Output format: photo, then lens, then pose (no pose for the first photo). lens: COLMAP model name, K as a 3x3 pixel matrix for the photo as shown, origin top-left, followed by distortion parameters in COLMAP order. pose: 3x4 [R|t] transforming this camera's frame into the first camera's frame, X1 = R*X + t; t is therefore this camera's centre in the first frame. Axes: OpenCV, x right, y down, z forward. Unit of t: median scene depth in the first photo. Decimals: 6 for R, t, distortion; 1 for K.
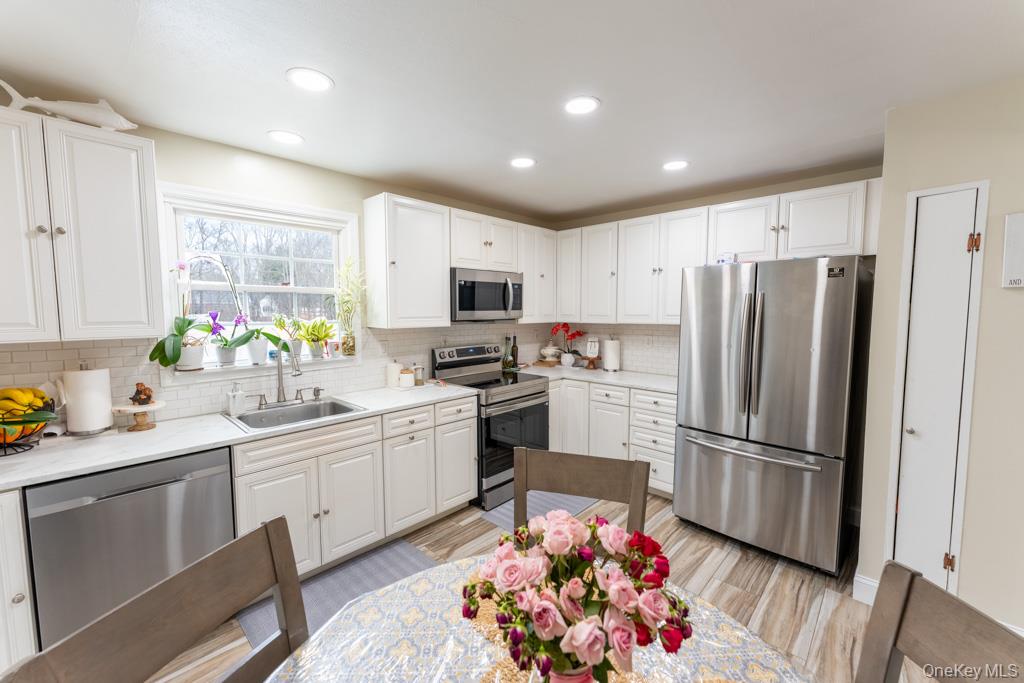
lens RADIAL K [[410.3, 0, 512.0], [0, 410.3, 341.5], [0, 0, 1]] dist [-0.001630, -0.000178]
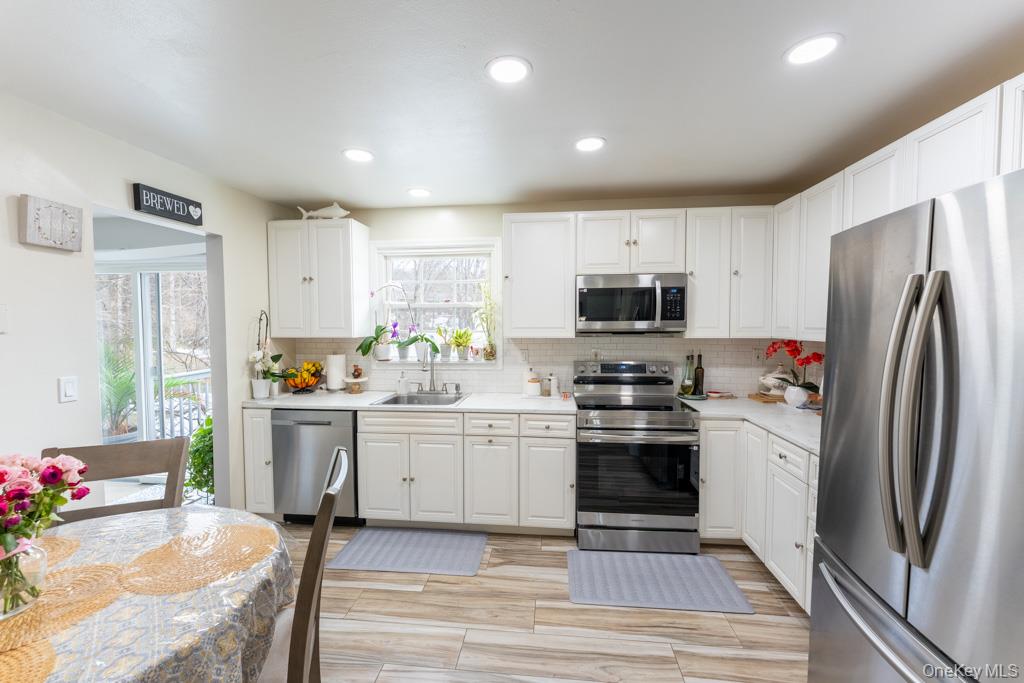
lens RADIAL K [[410.3, 0, 512.0], [0, 410.3, 341.5], [0, 0, 1]] dist [-0.001630, -0.000178]
pose [[0.606606, 0.033778, -0.794285, 0.483477], [-0.061077, 0.998124, -0.004199, -0.015414], [0.792653, 0.051060, 0.607531, 0.301707]]
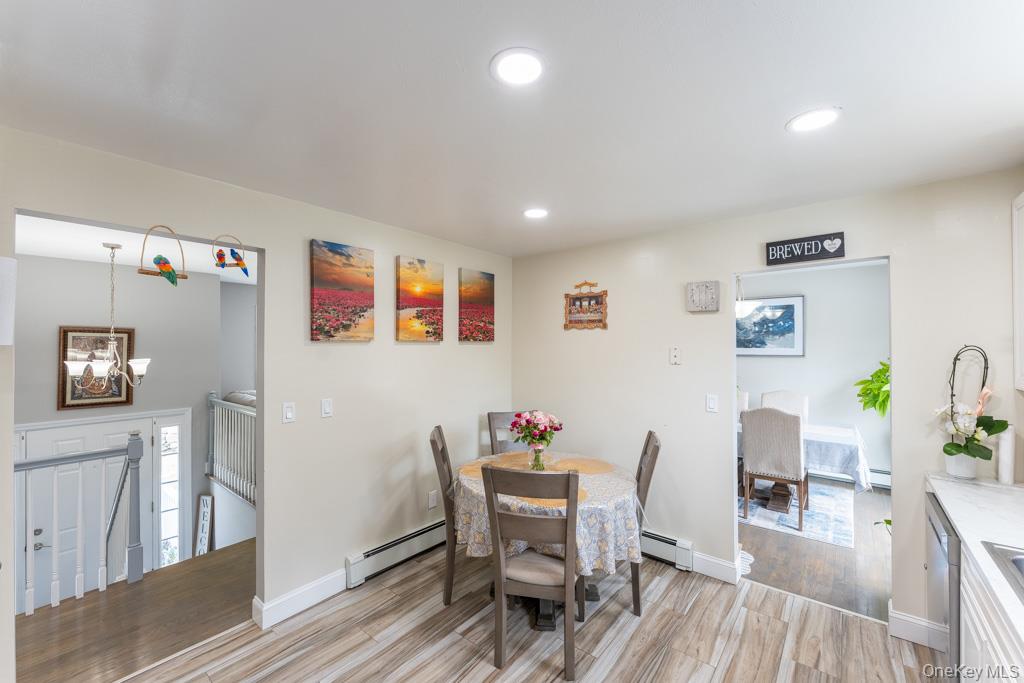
lens RADIAL K [[410.3, 0, 512.0], [0, 410.3, 341.5], [0, 0, 1]] dist [-0.001630, -0.000178]
pose [[-0.997402, 0.002006, -0.072005, 0.132756], [-0.002933, 0.997652, 0.068423, -0.099540], [0.071973, 0.068457, -0.995055, 0.964787]]
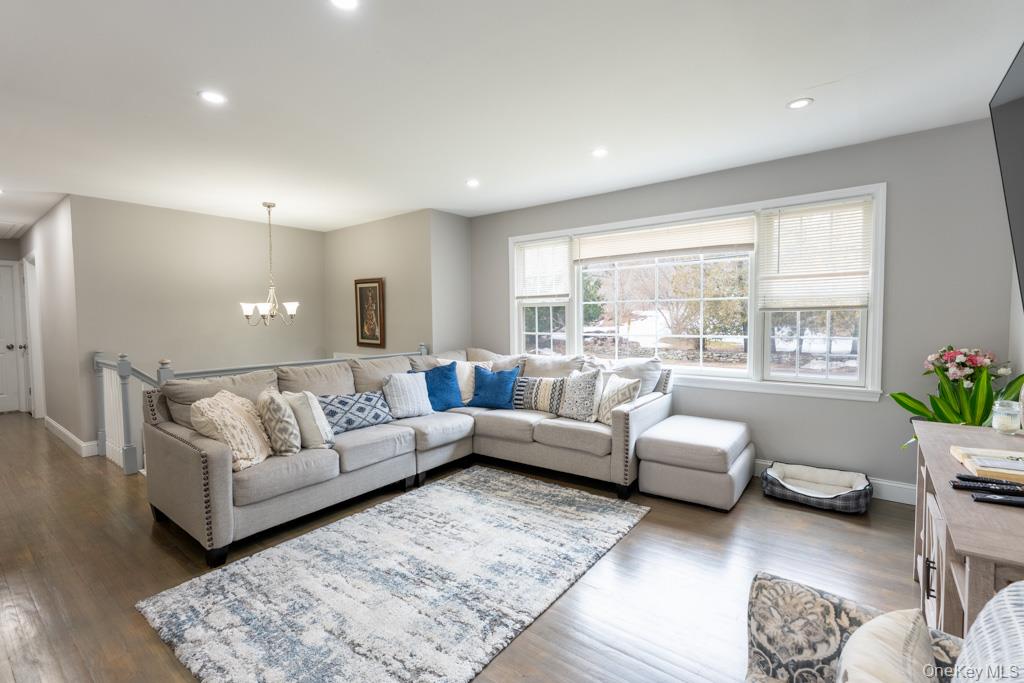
lens RADIAL K [[461.5, 0, 512.0], [0, 461.5, 341.5], [0, 0, 1]] dist [0.000093, -0.000902]
pose [[-0.097350, -0.048271, 0.994079, -0.386258], [0.082988, 0.994951, 0.056440, 0.121569], [-0.991784, 0.087991, -0.092853, -0.735081]]
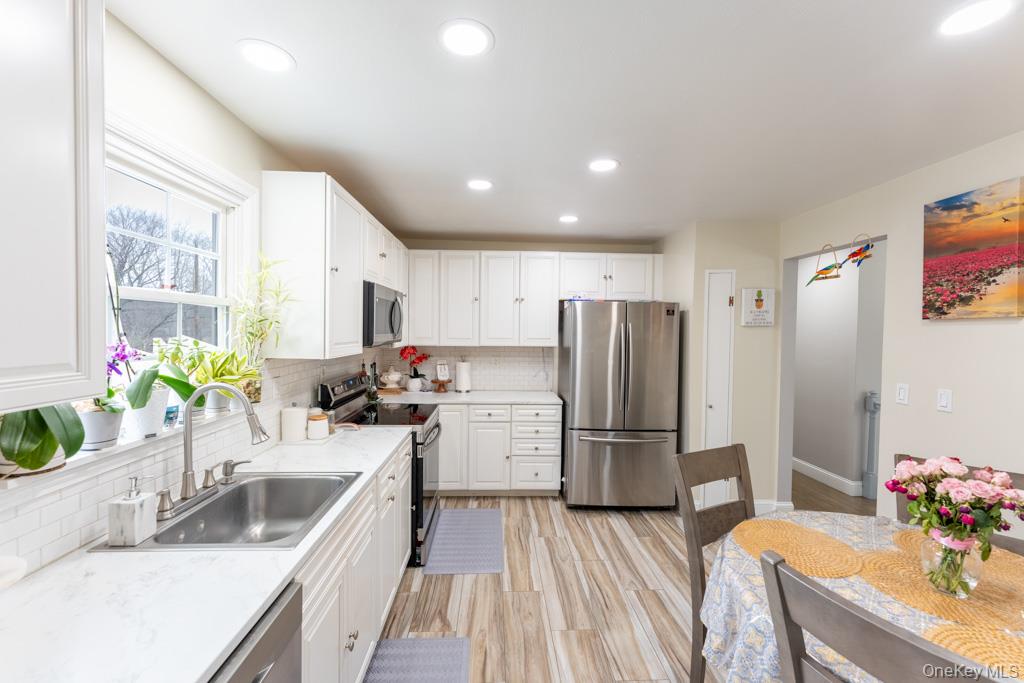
lens RADIAL K [[413.8, 0, 513.0], [0, 413.8, 342.9], [0, 0, 1]] dist [-0.000386, -0.000351]
pose [[0.695653, -0.010593, 0.718300, -0.501104], [0.042564, 0.998742, -0.026493, -0.022266], [-0.717116, 0.049003, 0.695229, 0.214176]]
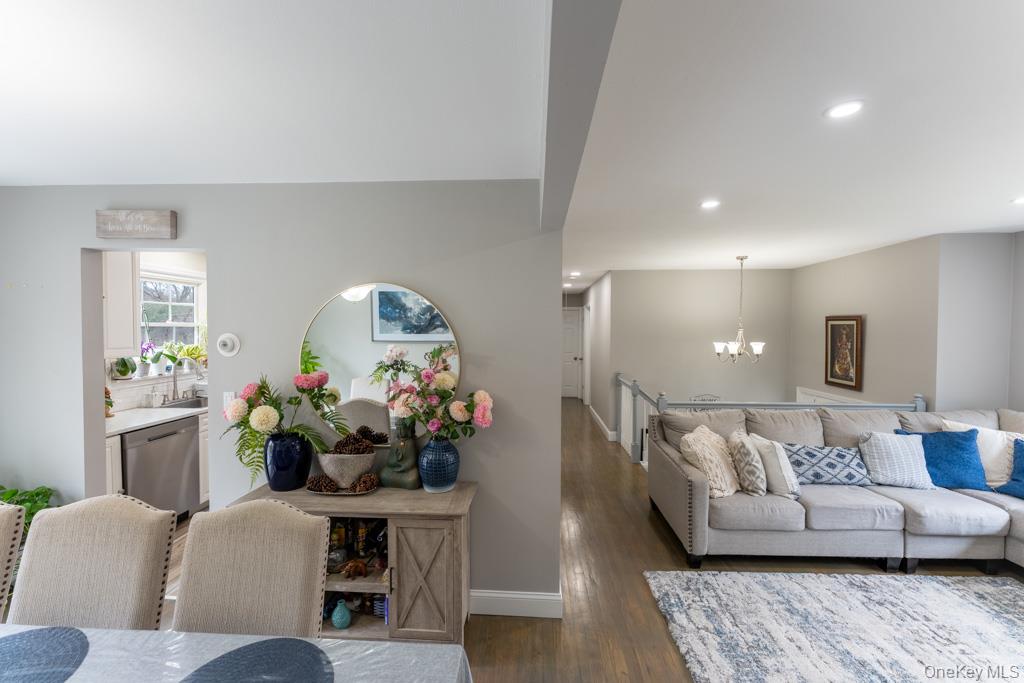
lens RADIAL K [[410.3, 0, 512.0], [0, 410.3, 341.5], [0, 0, 1]] dist [-0.001630, -0.000178]
pose [[0.763499, -0.014489, 0.645646, -0.447594], [0.044815, 0.998527, -0.030588, 0.027707], [-0.644252, 0.052289, 0.763024, -0.732043]]
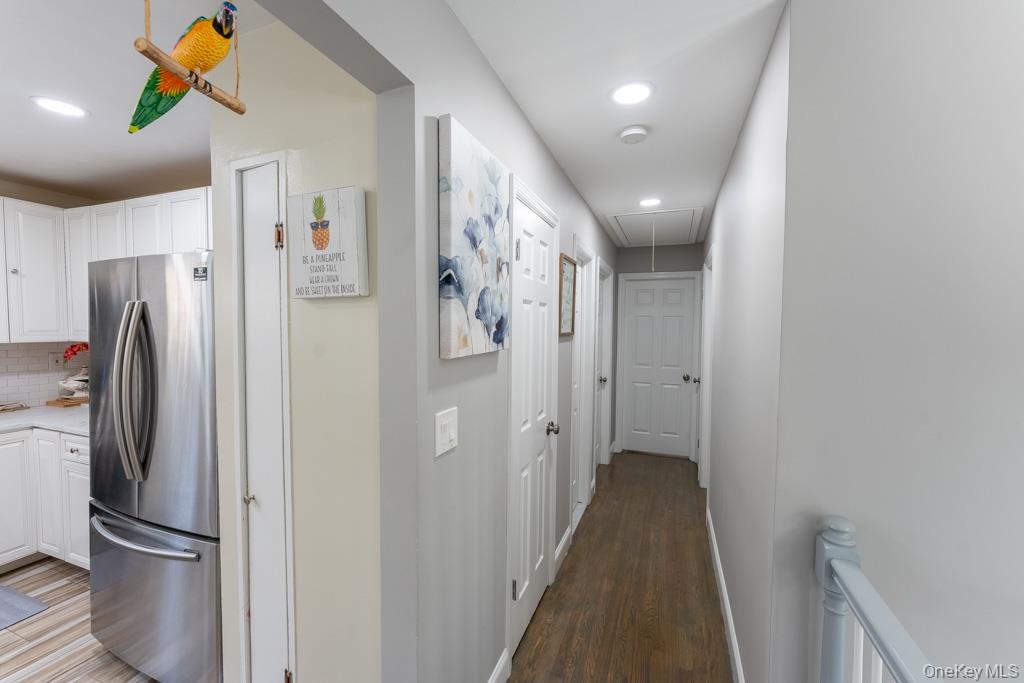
lens RADIAL K [[417.7, 0, 514.3], [0, 417.7, 342.0], [0, 0, 1]] dist [-0.000818, -0.000143]
pose [[0.921740, -0.007153, 0.387742, 0.650654], [0.020180, 0.999360, -0.029535, -0.013137], [-0.387283, 0.035049, 0.921294, 0.088478]]
